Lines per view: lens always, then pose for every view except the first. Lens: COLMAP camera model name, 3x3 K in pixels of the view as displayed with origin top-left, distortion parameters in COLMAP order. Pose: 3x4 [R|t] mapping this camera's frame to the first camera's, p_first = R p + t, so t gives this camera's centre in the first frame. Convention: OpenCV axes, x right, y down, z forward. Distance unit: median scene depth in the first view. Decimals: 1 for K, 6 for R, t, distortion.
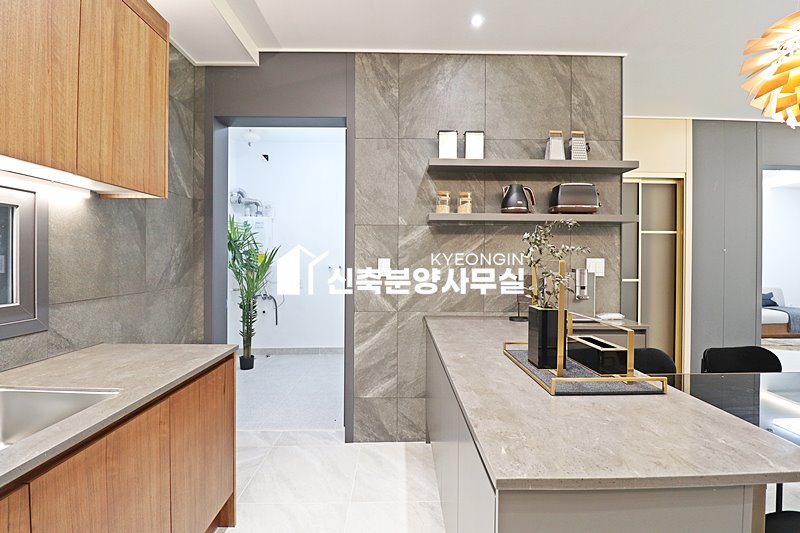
lens RADIAL K [[368.8, 0, 401.9], [0, 368.8, 263.2], [0, 0, 1]] dist [-0.012065, -0.005429]
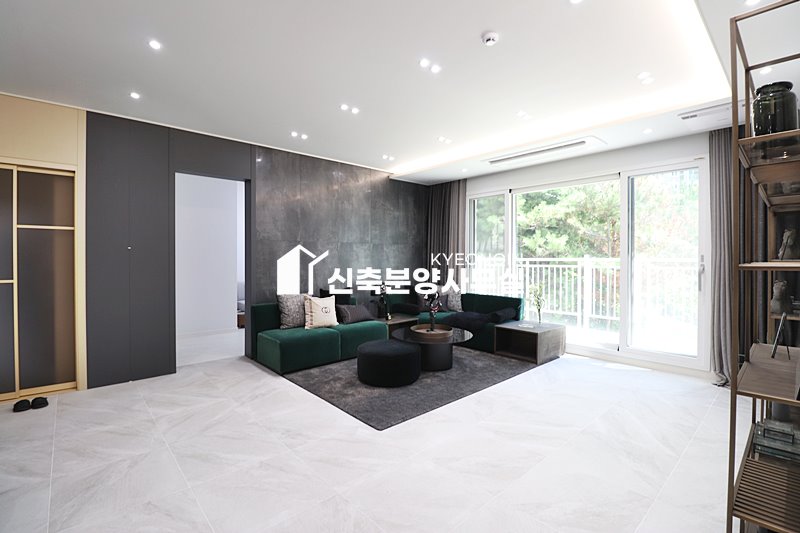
lens RADIAL K [[368.8, 0, 403.1], [0, 368.8, 259.5], [0, 0, 1]] dist [-0.012065, -0.005429]
pose [[0.743598, -0.006046, 0.668599, 1.128624], [0.010943, 0.999935, -0.003128, 0.009756], [-0.668537, 0.009642, 0.743616, -0.371087]]
